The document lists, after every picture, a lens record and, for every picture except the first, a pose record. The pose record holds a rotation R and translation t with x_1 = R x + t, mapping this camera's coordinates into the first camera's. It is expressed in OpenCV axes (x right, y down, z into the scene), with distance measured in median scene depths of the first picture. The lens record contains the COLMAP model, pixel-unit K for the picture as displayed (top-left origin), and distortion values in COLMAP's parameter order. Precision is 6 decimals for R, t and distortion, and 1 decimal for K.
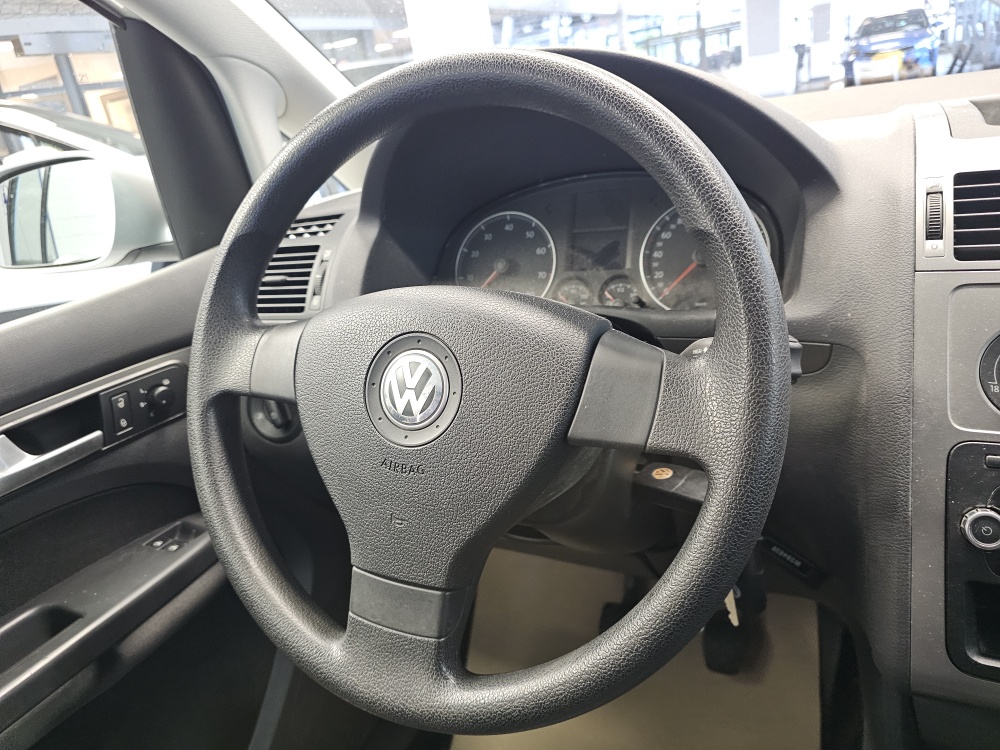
lens RADIAL K [[687.6, 0, 499.3], [0, 687.6, 366.6], [0, 0, 1]] dist [0.044718, -0.057286]
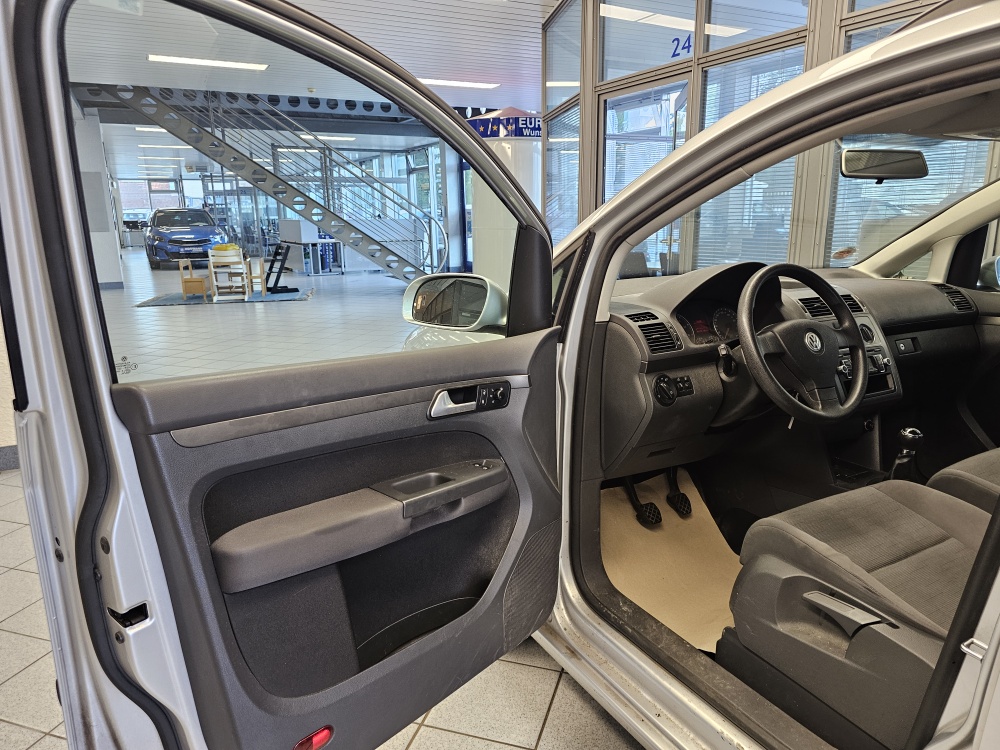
lens RADIAL K [[678.7, 0, 498.3], [0, 678.7, 371.8], [0, 0, 1]] dist [0.072957, -0.086550]
pose [[0.556611, -0.043114, 0.829654, -2.742007], [0.235808, 0.965778, -0.108015, 0.129208], [-0.796604, 0.255761, 0.547729, 0.170389]]
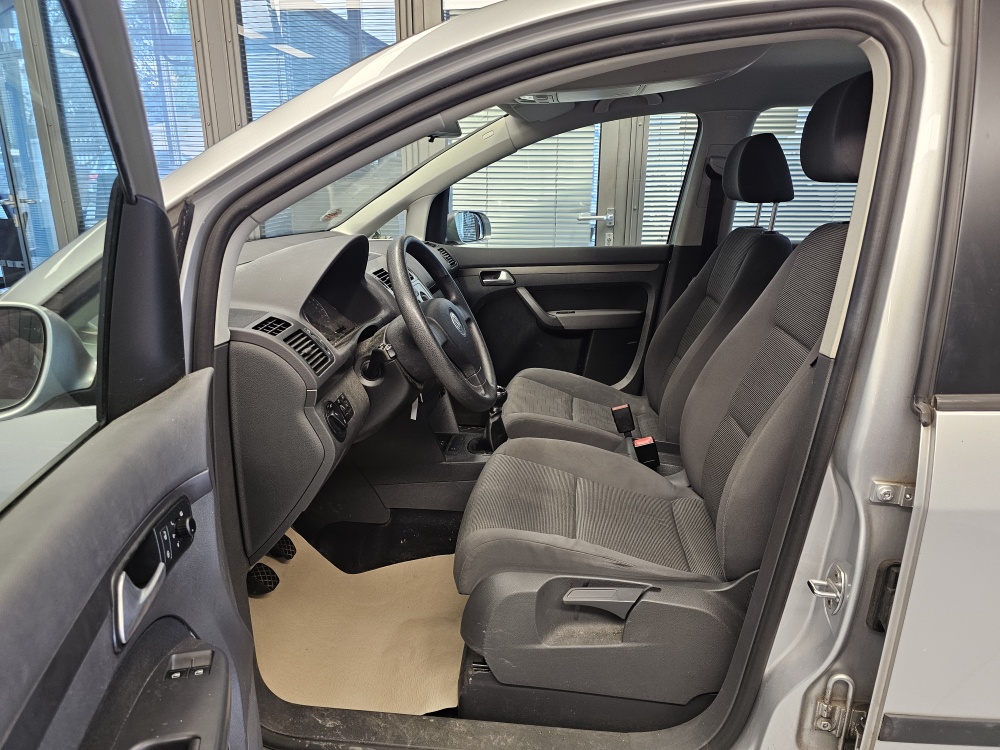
lens RADIAL K [[680.1, 0, 494.9], [0, 680.1, 363.4], [0, 0, 1]] dist [0.048020, -0.063730]
pose [[-0.334030, -0.115366, 0.935476, -2.136606], [0.395914, 0.883509, 0.250326, -0.364078], [-0.855380, 0.453985, -0.249444, 1.113956]]
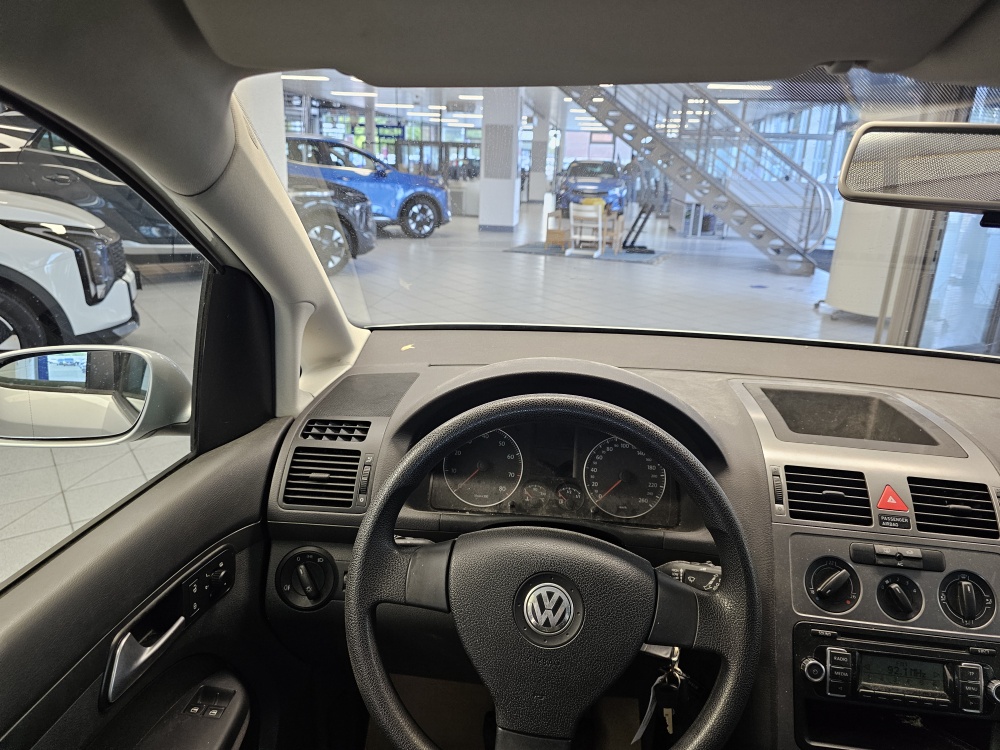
lens RADIAL K [[680.1, 0, 494.9], [0, 680.1, 363.4], [0, 0, 1]] dist [0.048020, -0.063730]
pose [[0.920816, 0.085938, 0.380411, -0.556560], [-0.045231, 0.992370, -0.114697, -0.215860], [-0.387365, 0.088409, 0.917678, -0.292184]]
